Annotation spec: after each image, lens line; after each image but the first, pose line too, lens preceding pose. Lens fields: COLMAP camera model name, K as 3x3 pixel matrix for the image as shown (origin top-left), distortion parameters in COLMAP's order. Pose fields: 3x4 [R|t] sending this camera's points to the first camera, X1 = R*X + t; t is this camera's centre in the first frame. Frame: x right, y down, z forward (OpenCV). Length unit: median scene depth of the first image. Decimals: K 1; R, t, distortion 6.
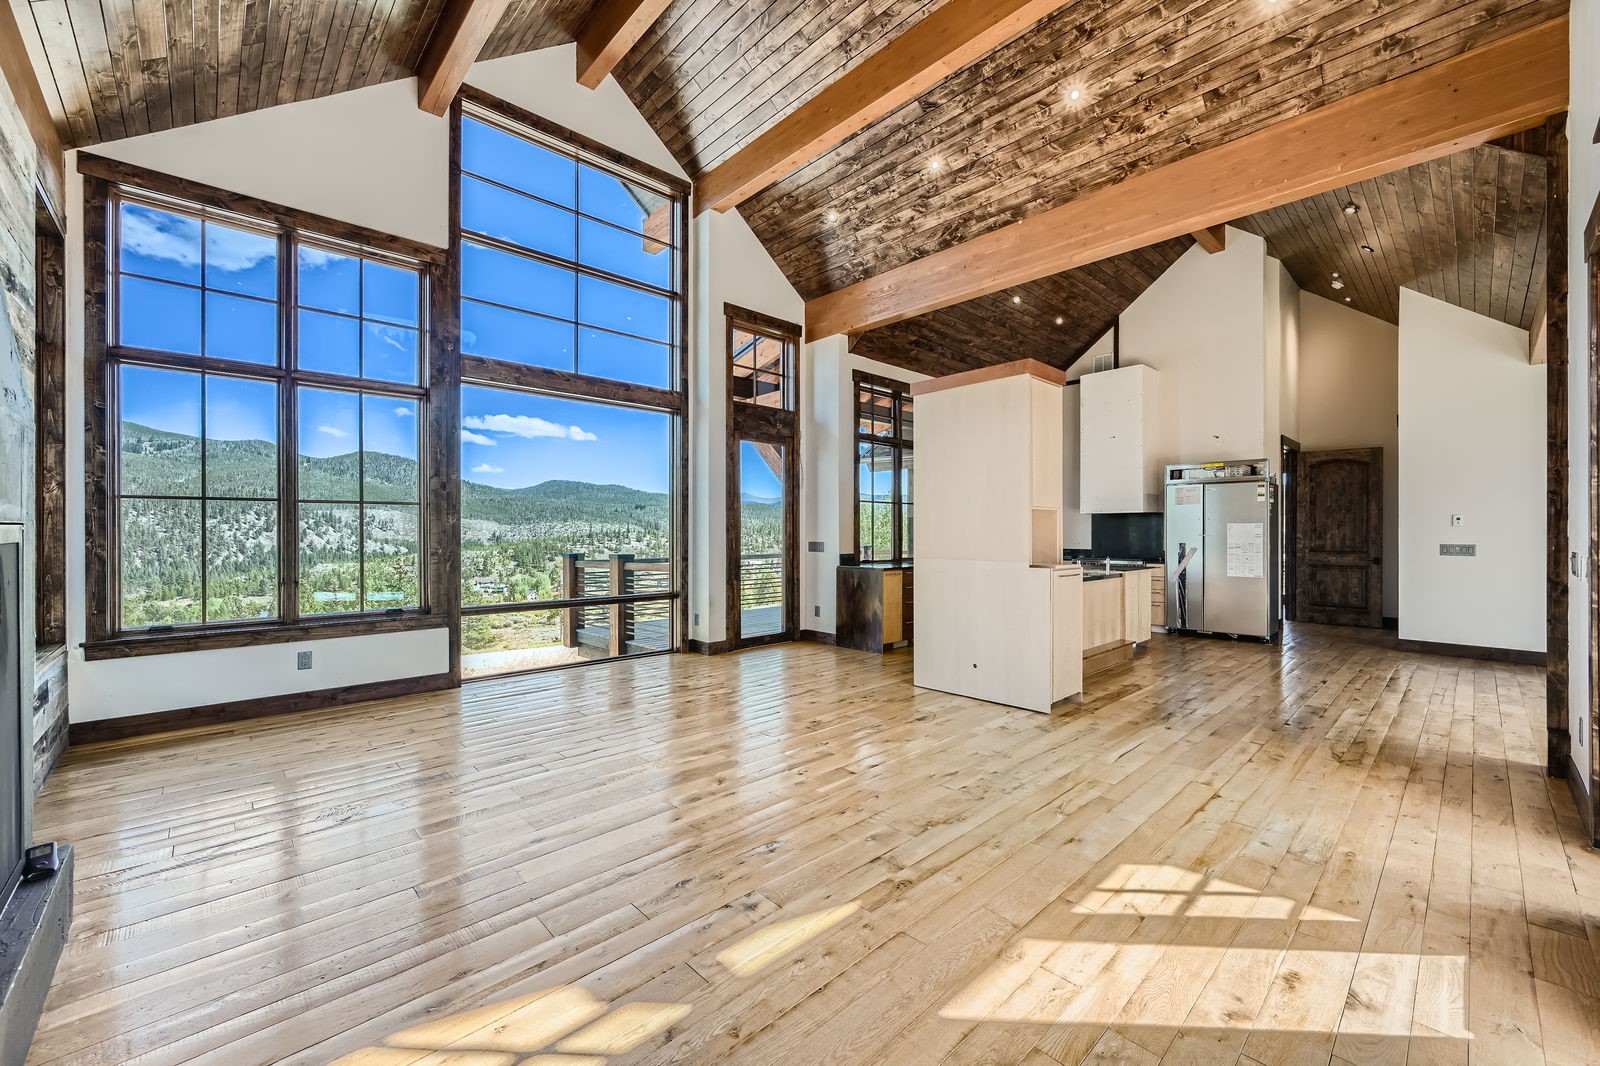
lens RADIAL K [[637.1, 0, 802.3], [0, 637.1, 531.4], [0, 0, 1]] dist [0.002146, 0.000282]
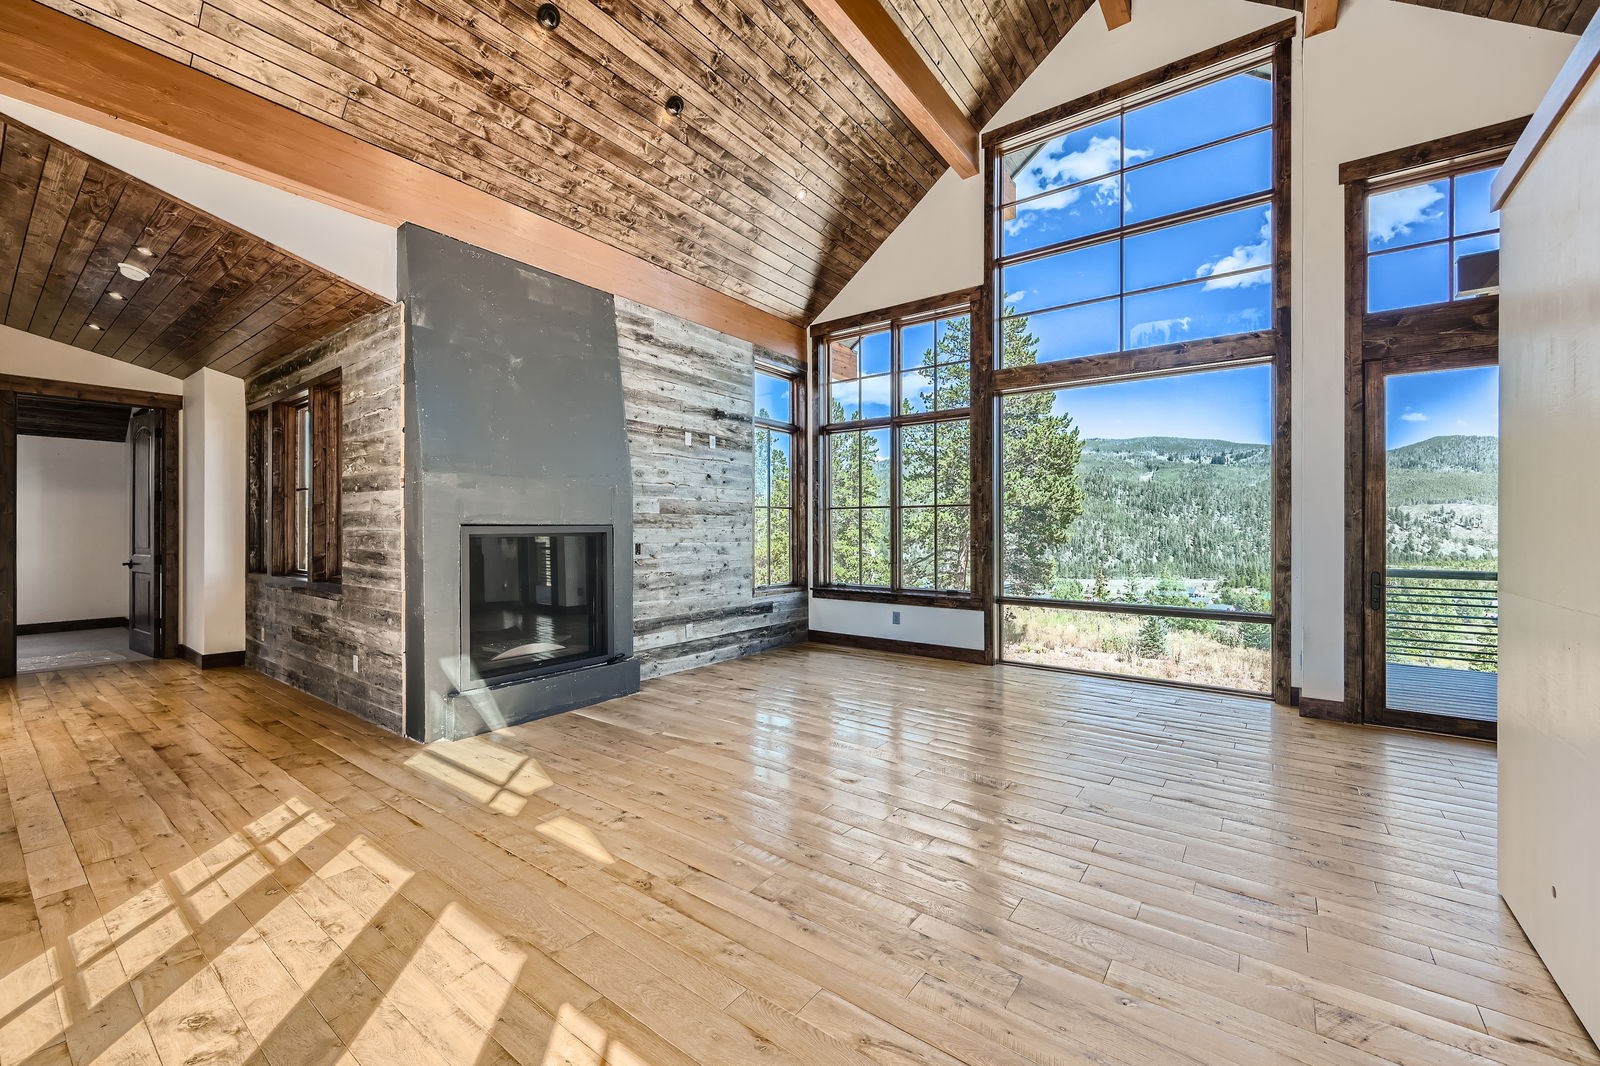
lens RADIAL K [[637.1, 0, 808.6], [0, 637.1, 530.7], [0, 0, 1]] dist [0.002146, 0.000282]
pose [[0.184278, 0.003660, -0.982867, 0.522193], [-0.001298, 0.999993, 0.003480, 0.000705], [0.982873, 0.000634, 0.184281, 0.475866]]
